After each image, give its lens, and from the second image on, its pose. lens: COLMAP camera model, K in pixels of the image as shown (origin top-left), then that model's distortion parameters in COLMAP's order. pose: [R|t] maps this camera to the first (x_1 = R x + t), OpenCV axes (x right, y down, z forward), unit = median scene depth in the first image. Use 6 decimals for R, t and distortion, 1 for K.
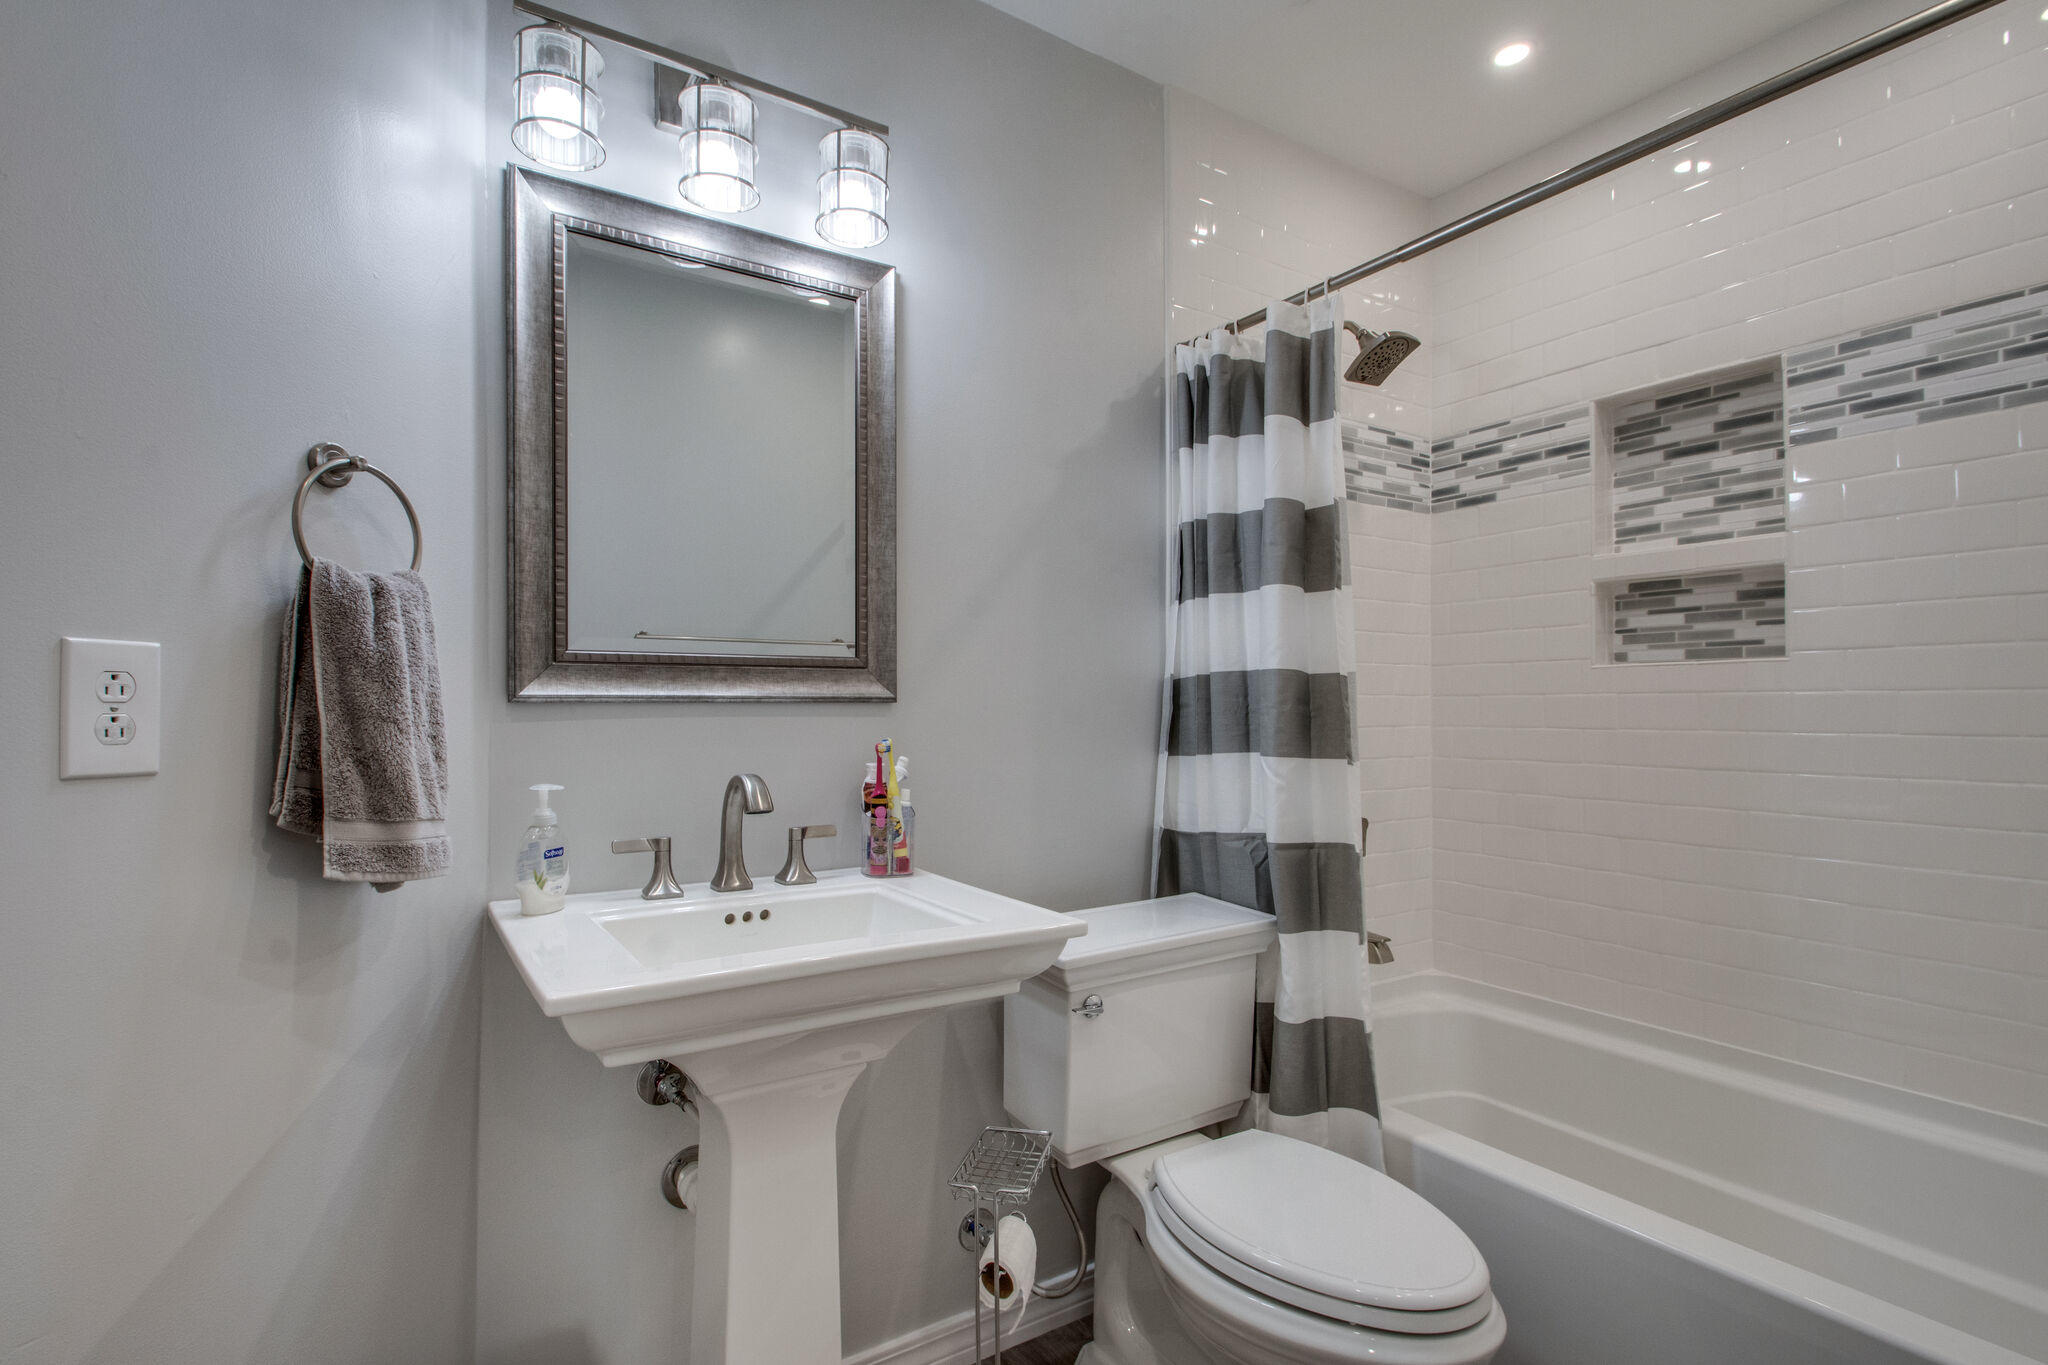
lens RADIAL K [[953.6, 0, 1024.0], [0, 953.6, 688.6], [0, 0, 1]] dist [0.021626, -0.008751]
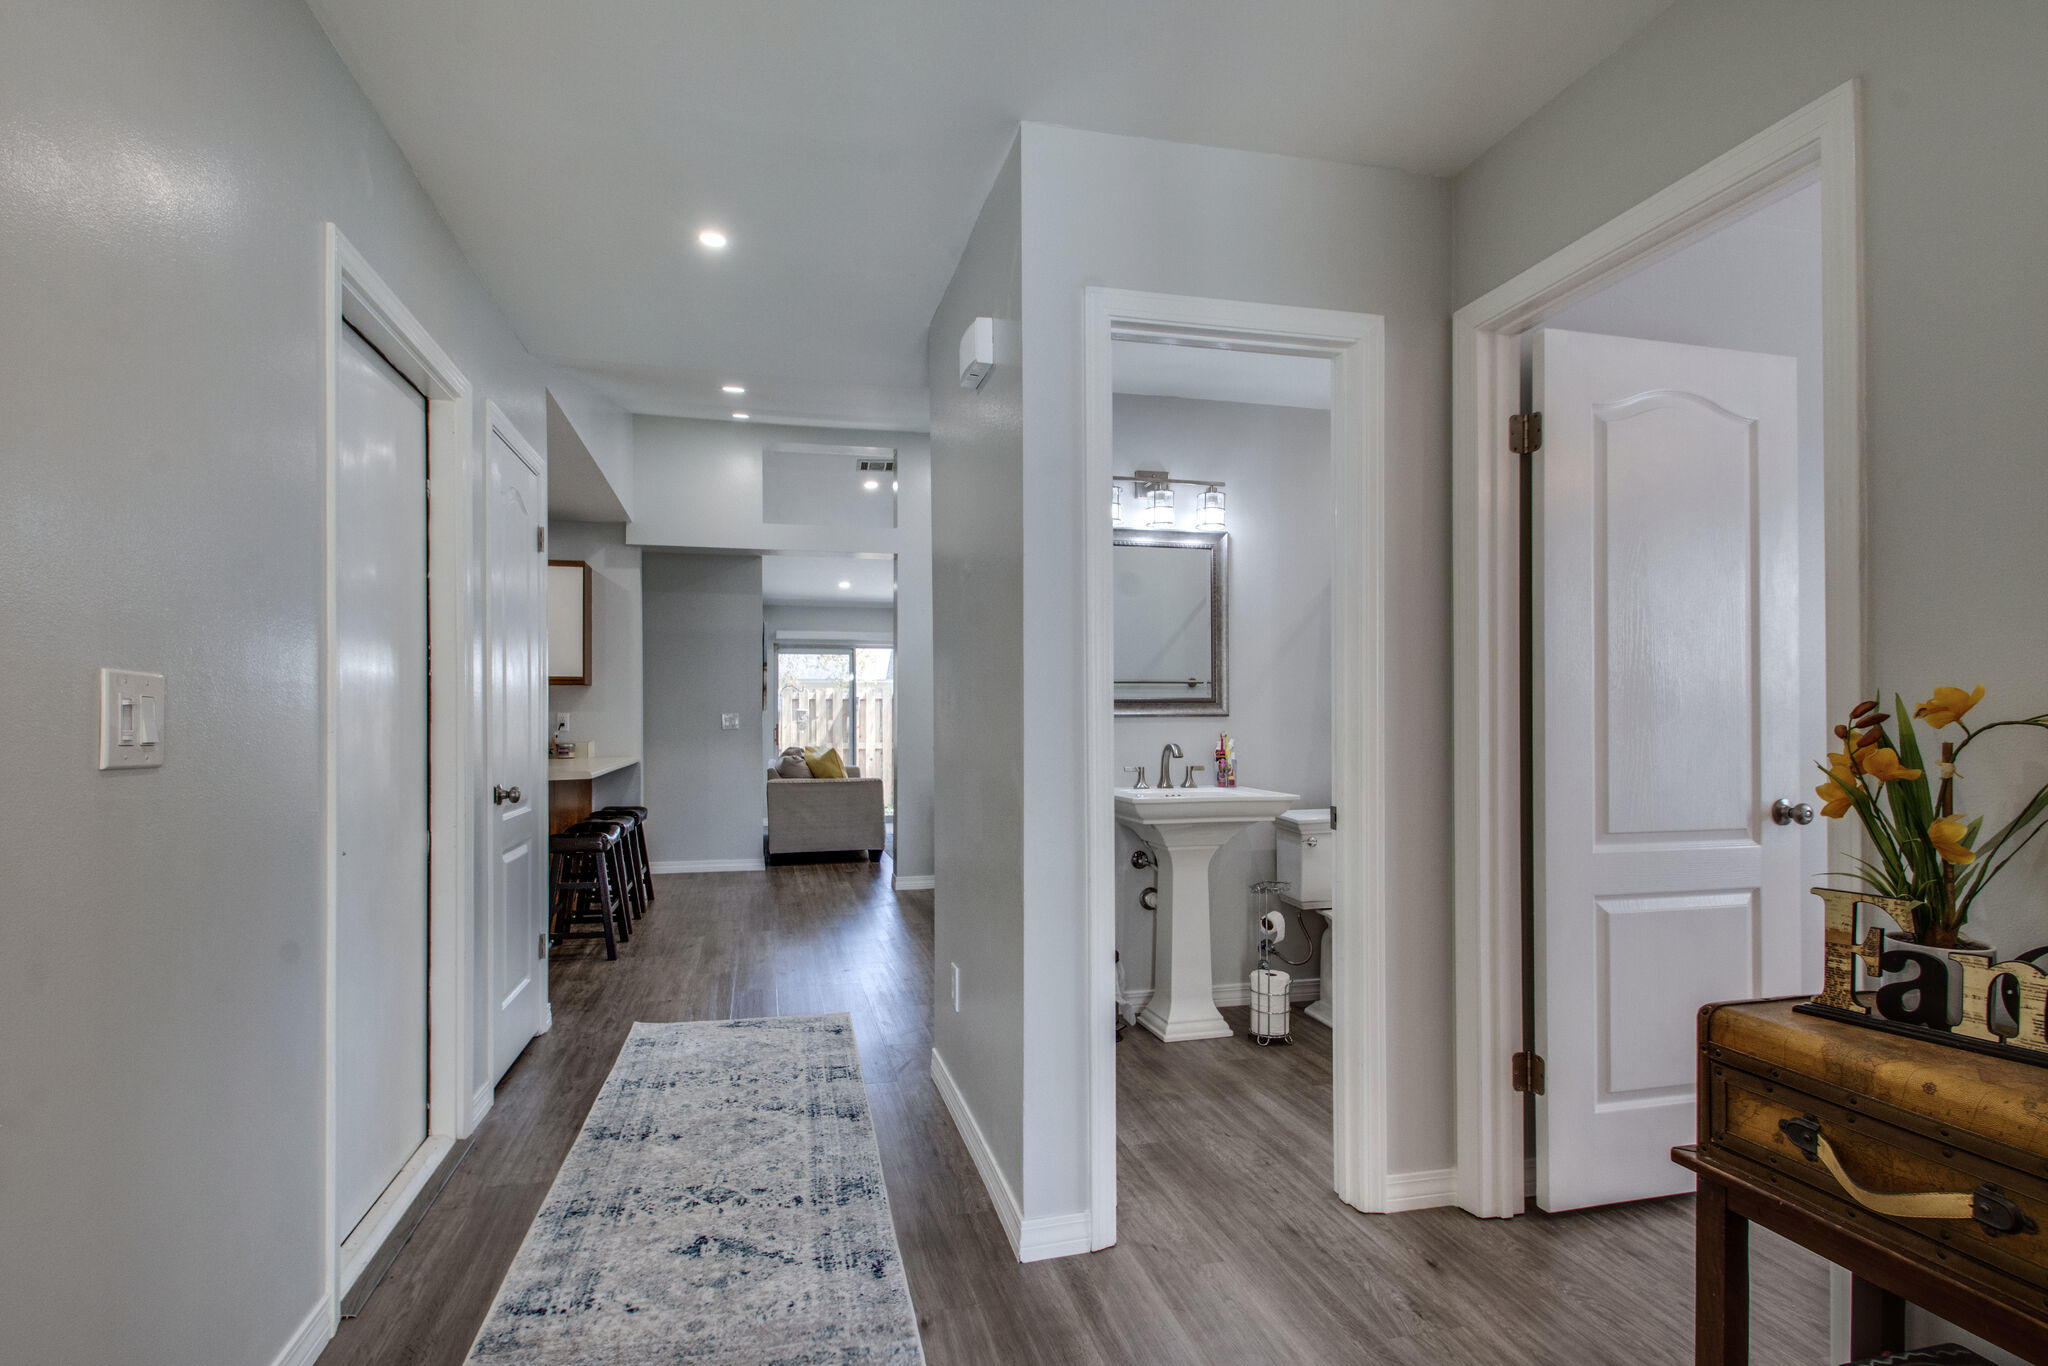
lens RADIAL K [[914.1, 0, 1021.1], [0, 914.1, 699.0], [0, 0, 1]] dist [0.000443, -0.000048]
pose [[0.933763, -0.010080, -0.357749, 0.213313], [0.004188, 0.999843, -0.017240, 0.007688], [0.357867, 0.014600, 0.933659, -1.415134]]
